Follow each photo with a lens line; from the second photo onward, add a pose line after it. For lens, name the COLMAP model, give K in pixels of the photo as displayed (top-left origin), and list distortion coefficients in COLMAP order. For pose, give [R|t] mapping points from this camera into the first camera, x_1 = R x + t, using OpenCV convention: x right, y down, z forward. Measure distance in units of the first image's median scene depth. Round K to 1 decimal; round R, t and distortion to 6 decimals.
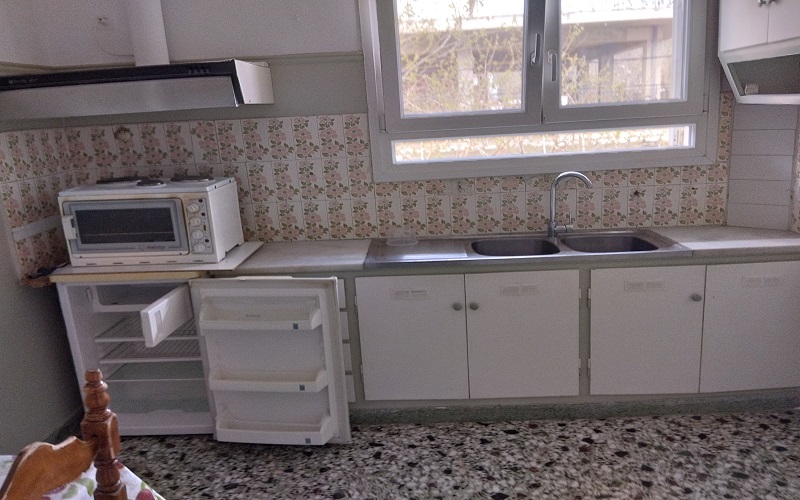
lens RADIAL K [[536.8, 0, 370.2], [0, 536.8, 249.6], [0, 0, 1]] dist [0.000694, -0.038578]
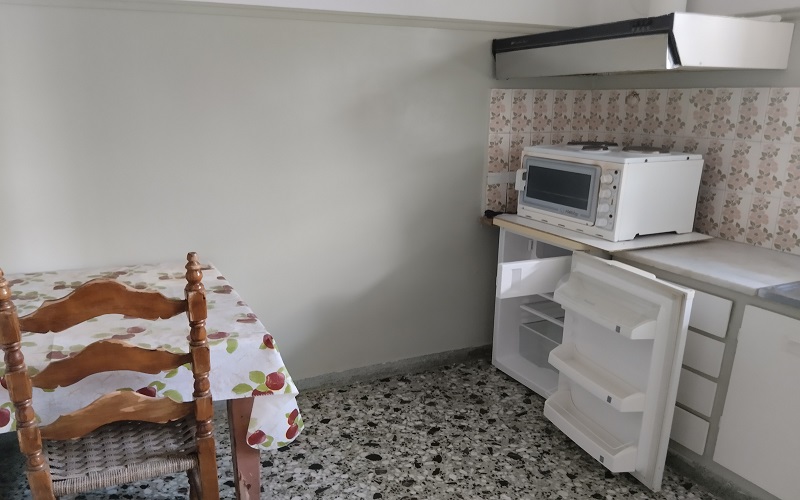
lens RADIAL K [[536.8, 0, 370.2], [0, 536.8, 249.6], [0, 0, 1]] dist [0.000694, -0.038578]
pose [[0.587550, 0.266101, -0.764182, 0.151023], [-0.218417, 0.961482, 0.166872, -0.021514], [0.779153, 0.068865, 0.623040, 0.092032]]
